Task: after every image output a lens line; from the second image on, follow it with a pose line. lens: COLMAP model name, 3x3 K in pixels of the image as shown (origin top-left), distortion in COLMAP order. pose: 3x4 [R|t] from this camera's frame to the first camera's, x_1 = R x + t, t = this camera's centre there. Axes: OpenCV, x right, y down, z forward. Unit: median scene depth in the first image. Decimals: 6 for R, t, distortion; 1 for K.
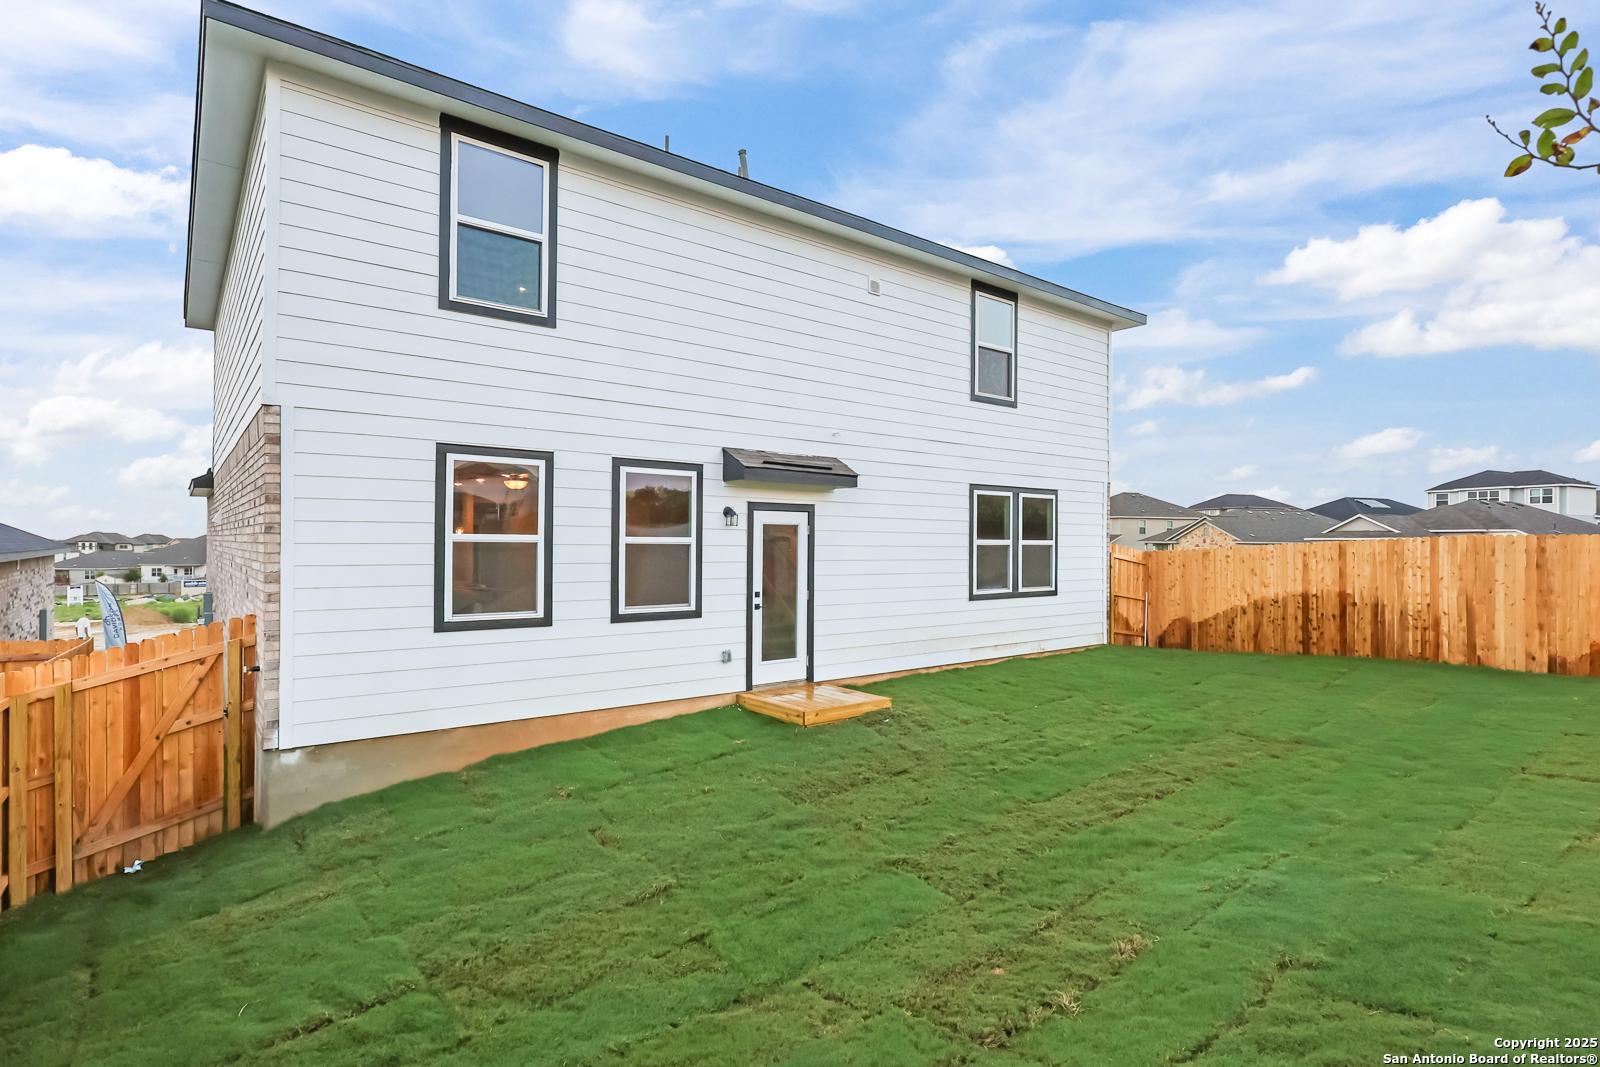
lens RADIAL K [[822.9, 0, 808.3], [0, 822.9, 543.0], [0, 0, 1]] dist [-0.005966, -0.000379]
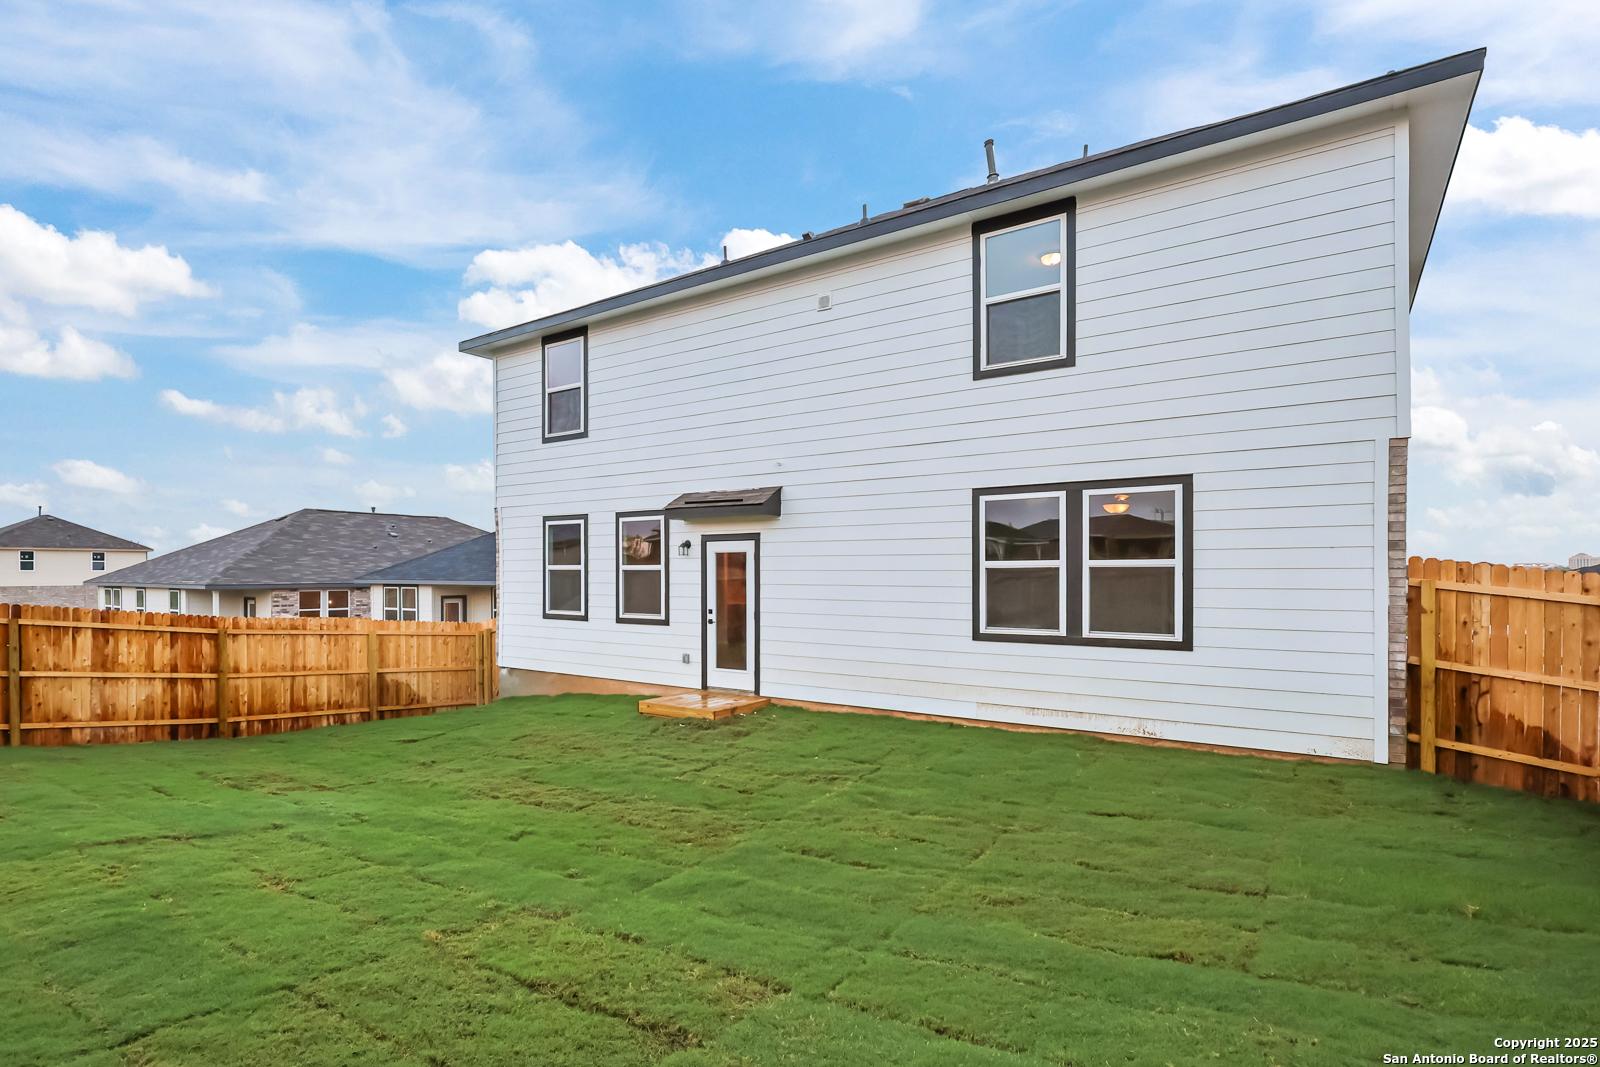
lens RADIAL K [[760.4, 0, 880.2], [0, 760.4, 571.1], [0, 0, 1]] dist [-0.003194, 0.008845]
pose [[0.333070, -0.003098, -0.942897, 1.015340], [0.007708, 0.999970, -0.000563, 0.005917], [0.942870, -0.007081, 0.333084, 0.820361]]
